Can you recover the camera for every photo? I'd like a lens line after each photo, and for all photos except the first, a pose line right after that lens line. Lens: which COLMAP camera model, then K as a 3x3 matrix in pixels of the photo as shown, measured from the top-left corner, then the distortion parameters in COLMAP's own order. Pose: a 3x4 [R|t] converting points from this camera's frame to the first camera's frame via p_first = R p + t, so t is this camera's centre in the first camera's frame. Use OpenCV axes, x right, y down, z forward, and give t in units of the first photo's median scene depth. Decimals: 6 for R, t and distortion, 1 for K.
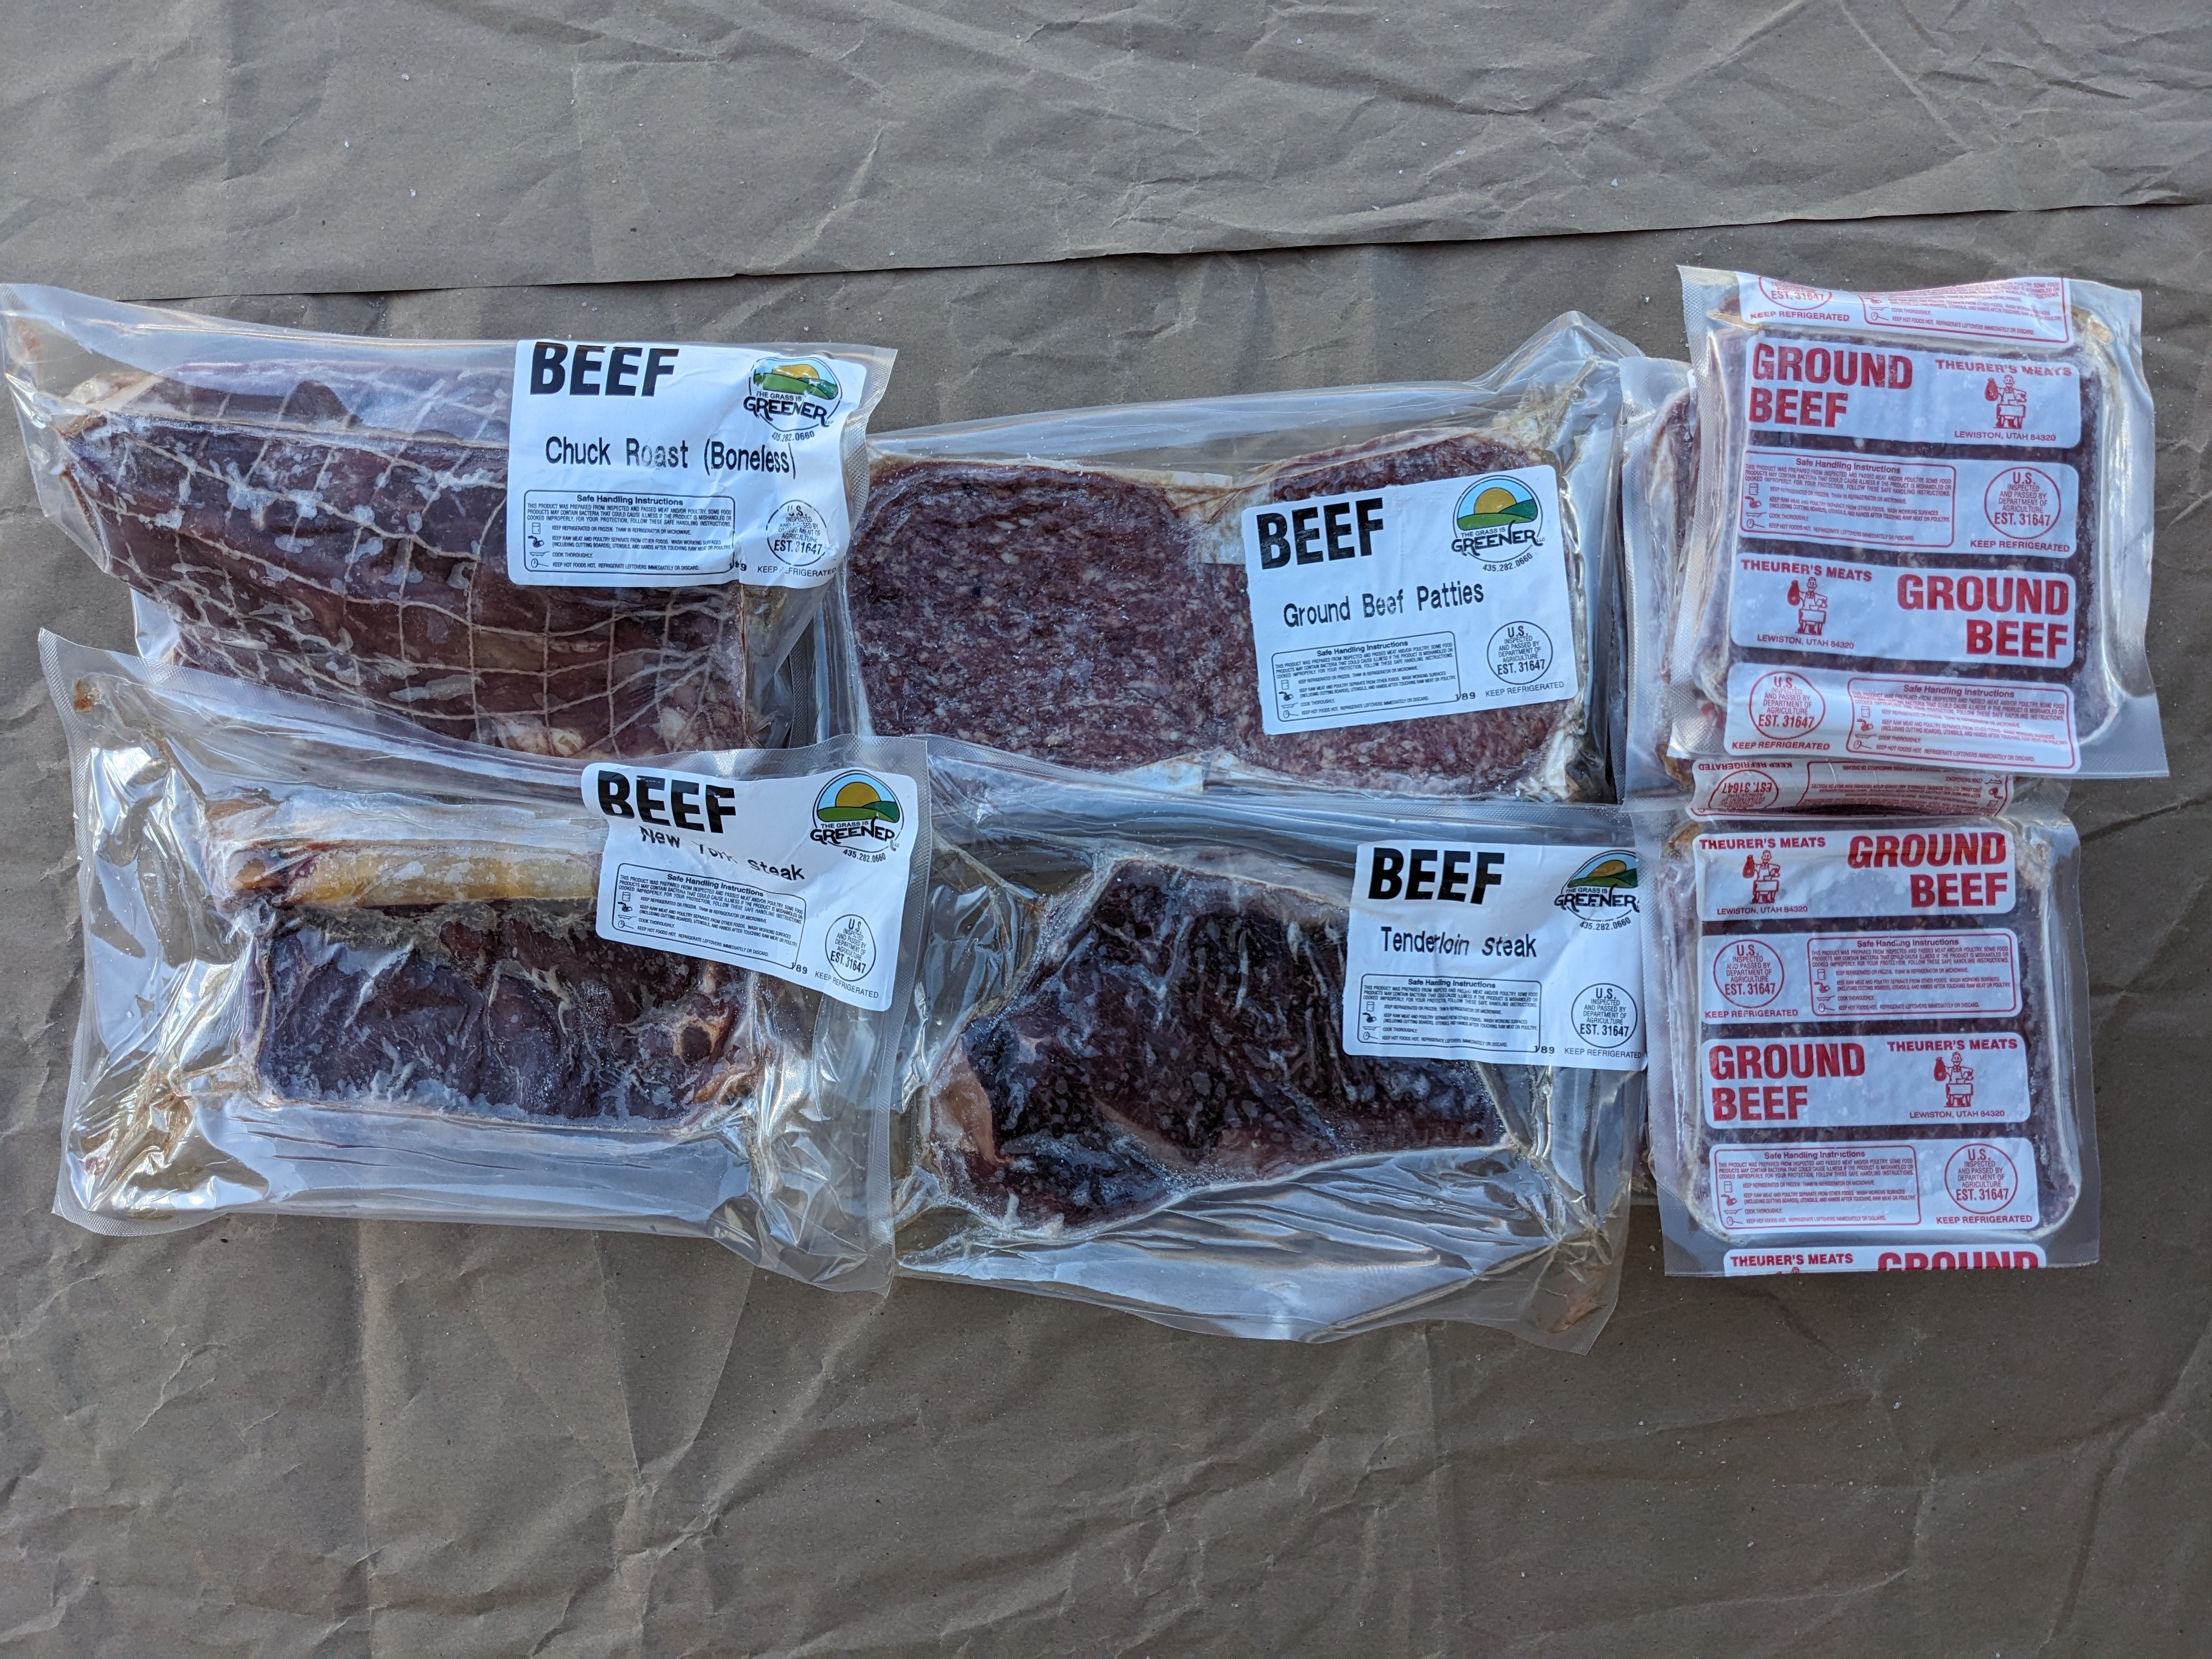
lens RADIAL K [[1754.5, 0, 1086.6], [0, 1754.5, 794.5], [0, 0, 1]] dist [0.061162, -0.090545]
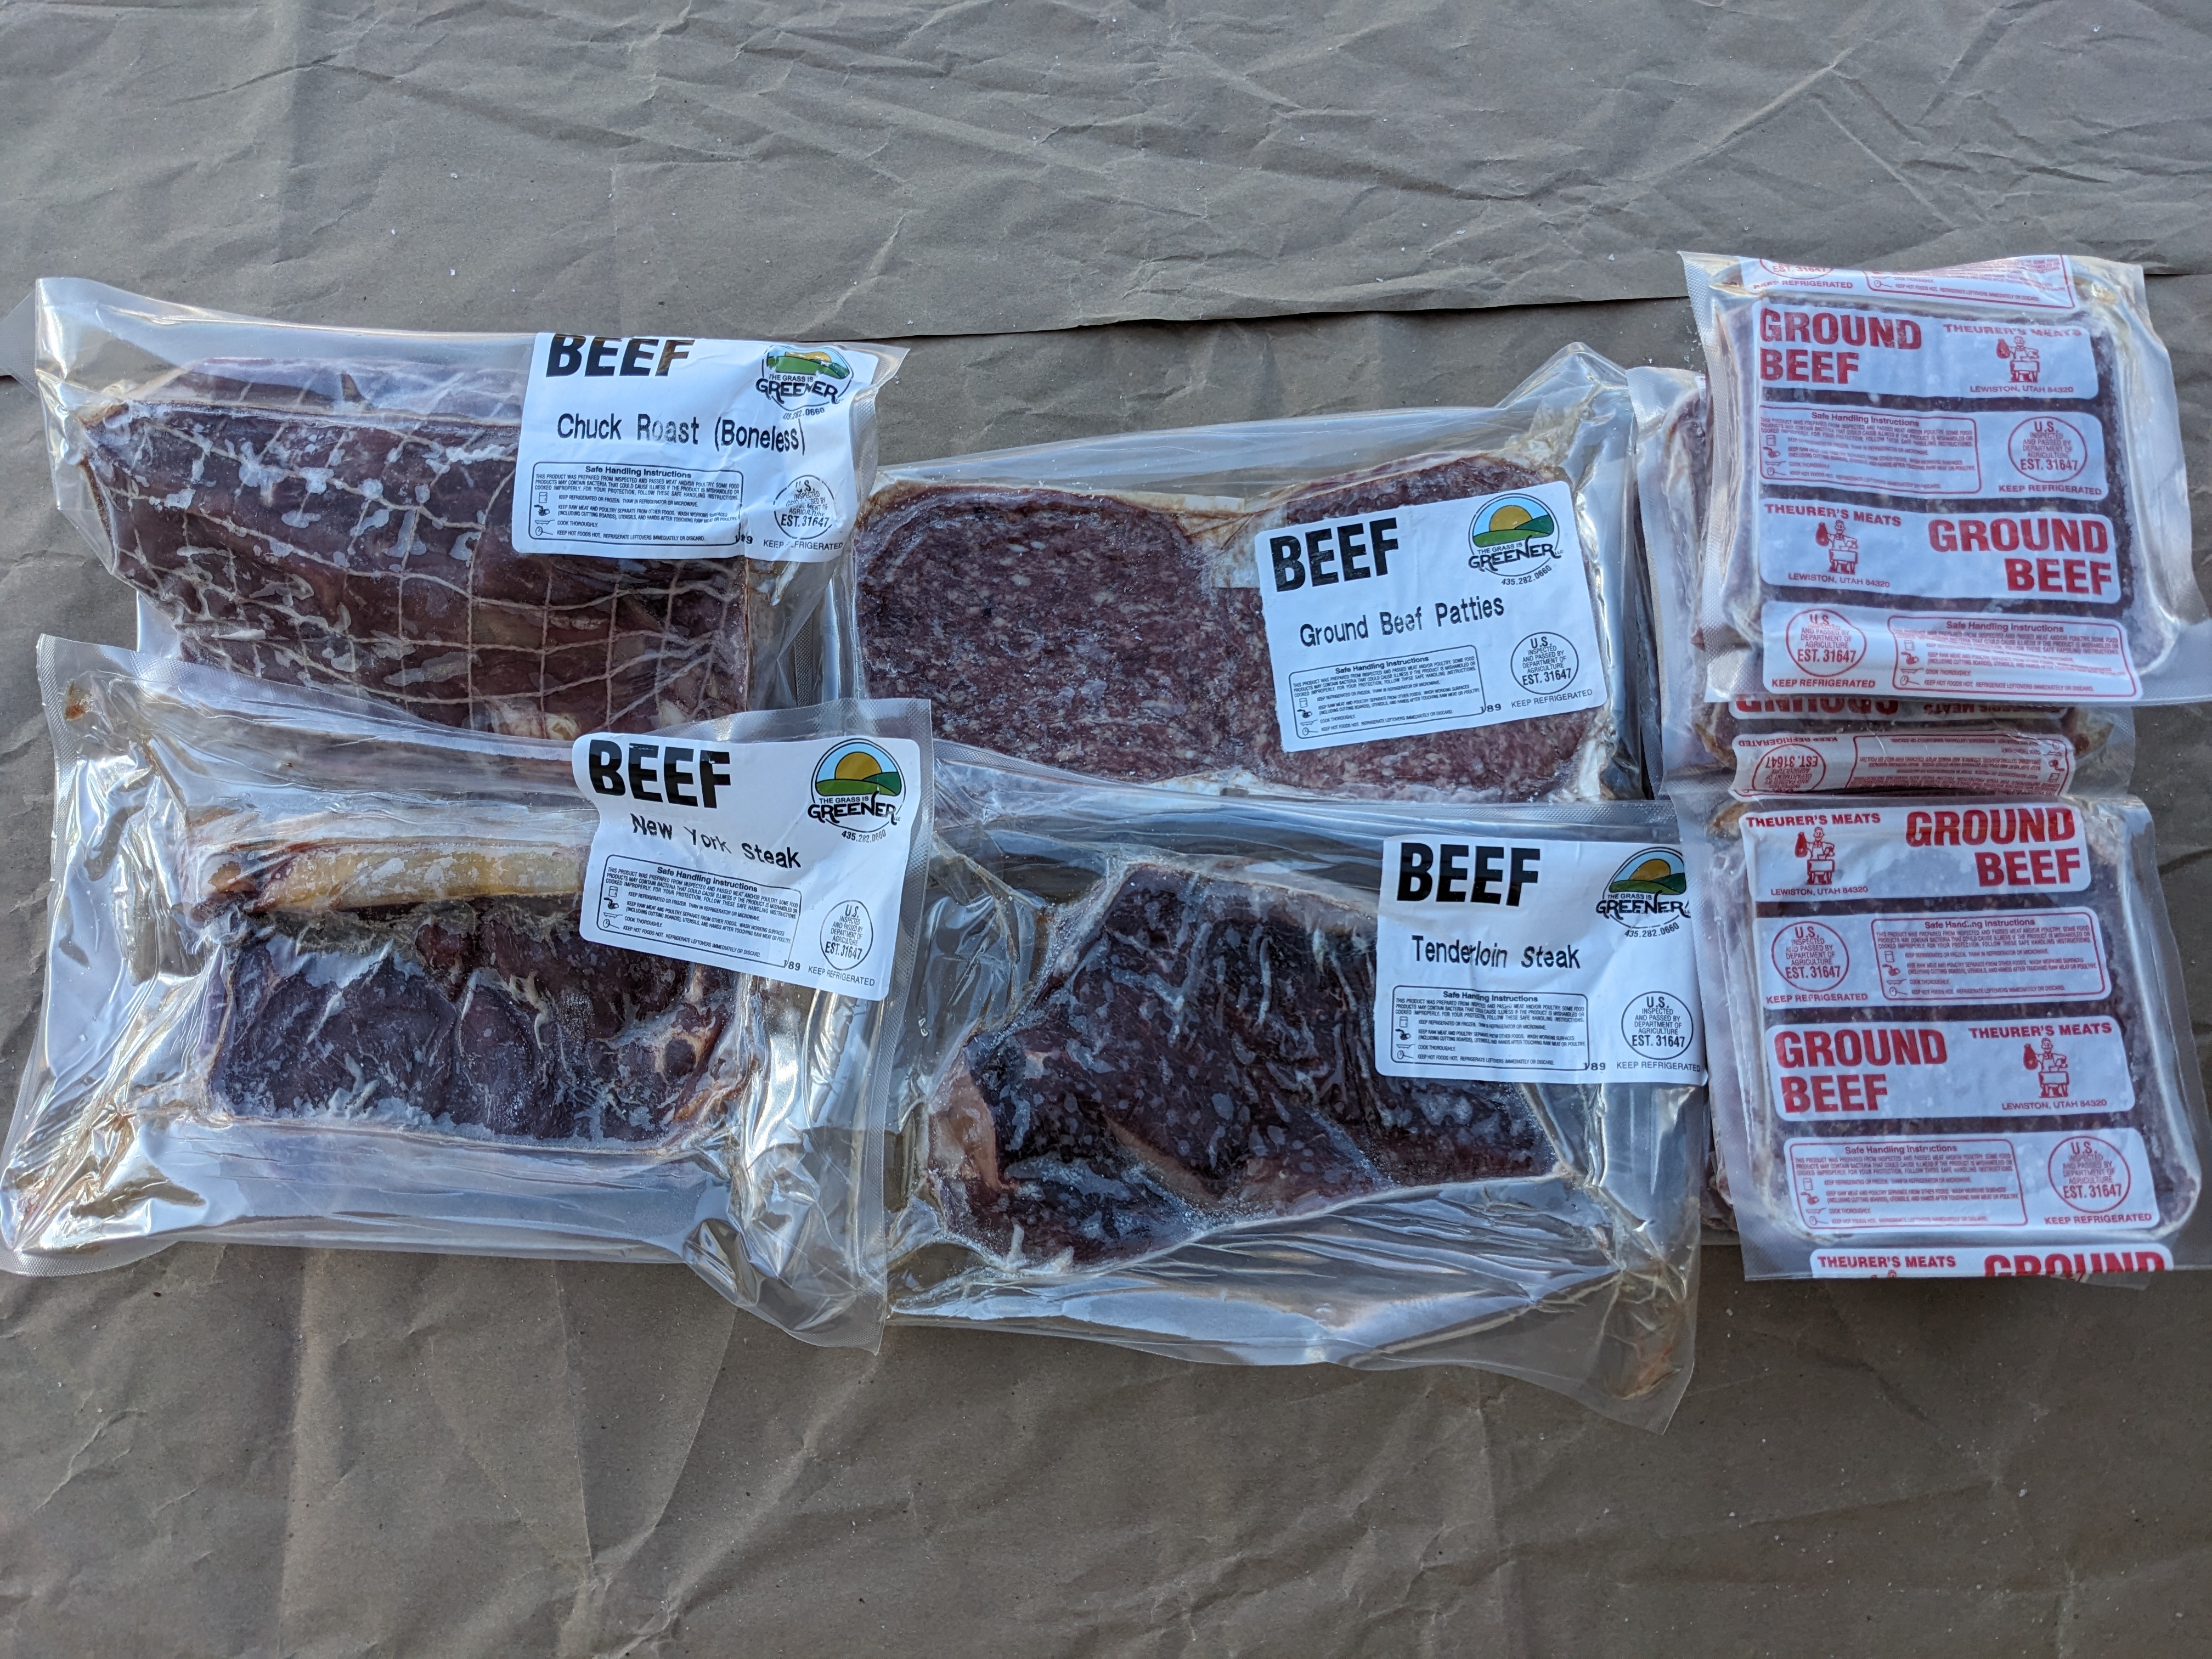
lens RADIAL K [[1754.5, 0, 1084.2], [0, 1754.5, 813.2], [0, 0, 1]] dist [0.061162, -0.090545]
pose [[0.999819, -0.003568, -0.018707, 0.010313], [-0.000541, 0.976575, -0.215179, 0.213735], [0.019036, 0.215150, 0.976396, 0.065126]]
